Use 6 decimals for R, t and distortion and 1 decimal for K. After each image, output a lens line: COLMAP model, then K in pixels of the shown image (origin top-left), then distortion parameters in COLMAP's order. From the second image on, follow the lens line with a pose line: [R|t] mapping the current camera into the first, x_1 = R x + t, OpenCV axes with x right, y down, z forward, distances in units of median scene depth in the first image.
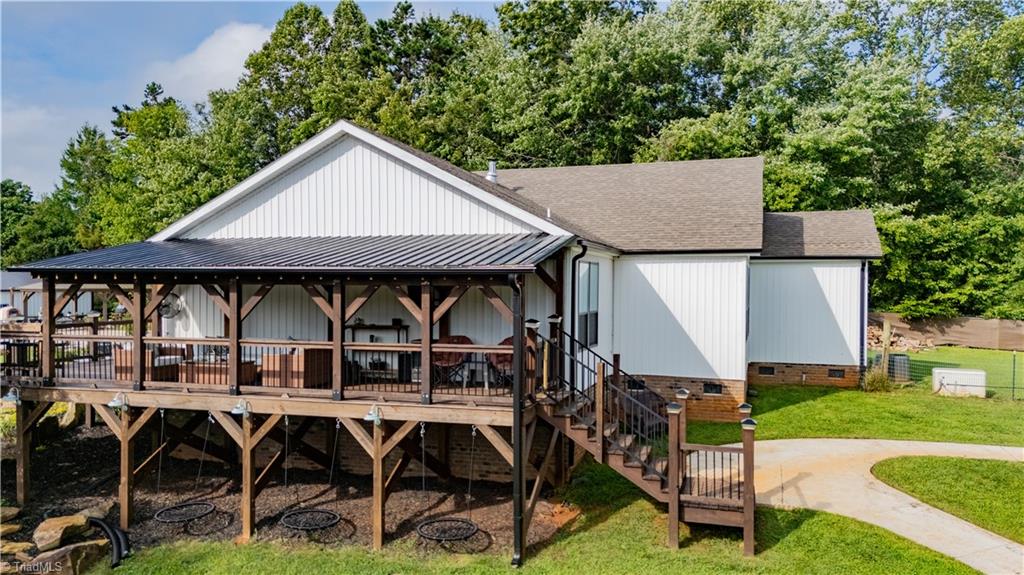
lens RADIAL K [[746.2, 0, 512.0], [0, 746.2, 287.5], [0, 0, 1]] dist [0.127489, -0.000569]
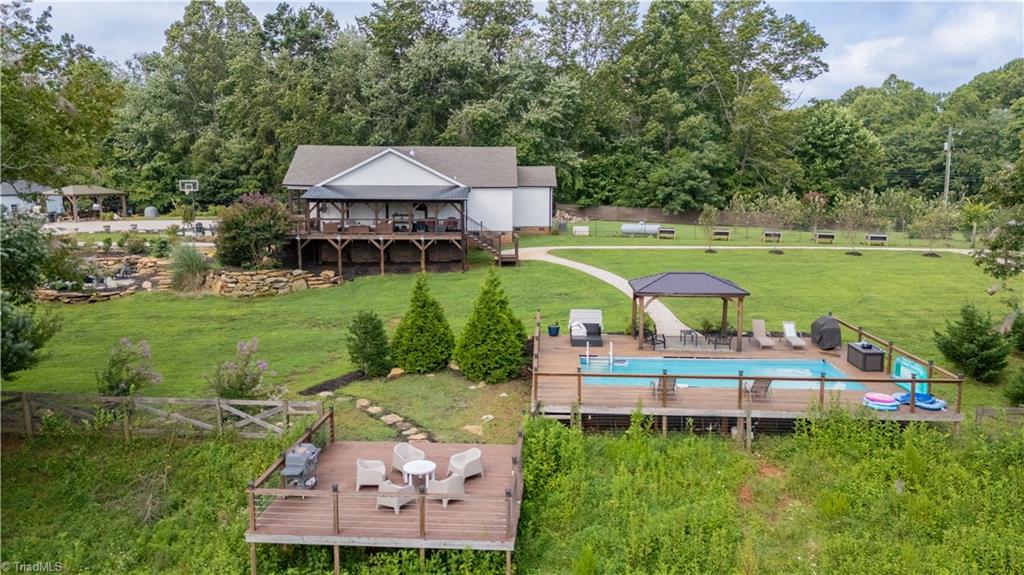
lens RADIAL K [[746.2, 0, 512.0], [0, 746.2, 287.5], [0, 0, 1]] dist [0.127489, -0.000569]
pose [[0.944966, -0.053009, 0.322845, -0.543908], [0.006328, 0.989564, 0.143957, -0.066849], [-0.327107, -0.133991, 0.935440, -1.474795]]
